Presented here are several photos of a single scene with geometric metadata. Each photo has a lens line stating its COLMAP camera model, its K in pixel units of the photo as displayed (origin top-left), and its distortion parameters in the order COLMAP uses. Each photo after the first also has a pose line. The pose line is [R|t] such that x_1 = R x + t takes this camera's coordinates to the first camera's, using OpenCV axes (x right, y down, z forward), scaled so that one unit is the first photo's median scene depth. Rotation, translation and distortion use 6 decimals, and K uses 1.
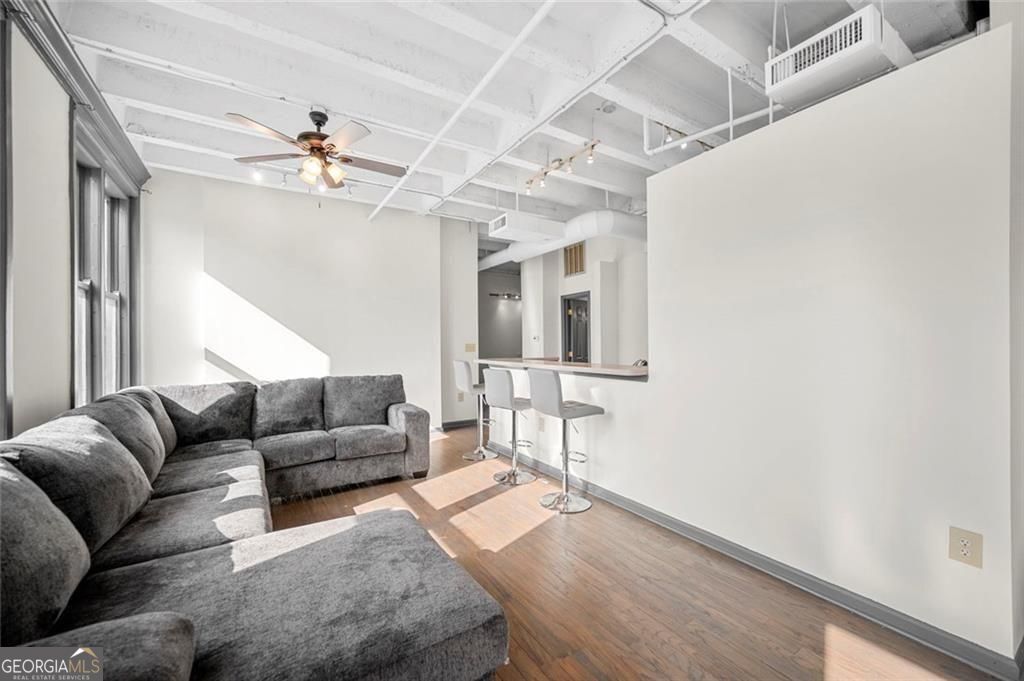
lens RADIAL K [[404.4, 0, 511.1], [0, 404.4, 345.9], [0, 0, 1]] dist [-0.002272, -0.000370]
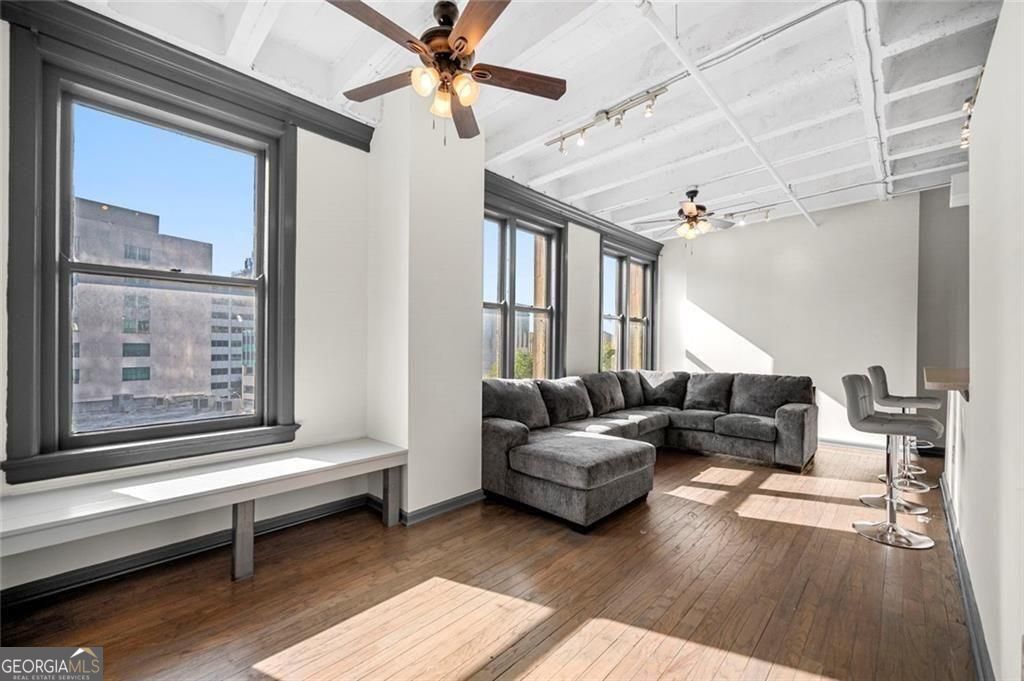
lens RADIAL K [[404.4, 0, 515.7], [0, 404.4, 347.6], [0, 0, 1]] dist [-0.002272, -0.000370]
pose [[0.238500, 0.005682, -0.971126, 0.661058], [-0.004813, 0.999978, 0.004669, -0.006964], [0.971131, 0.003561, 0.238522, 0.021959]]
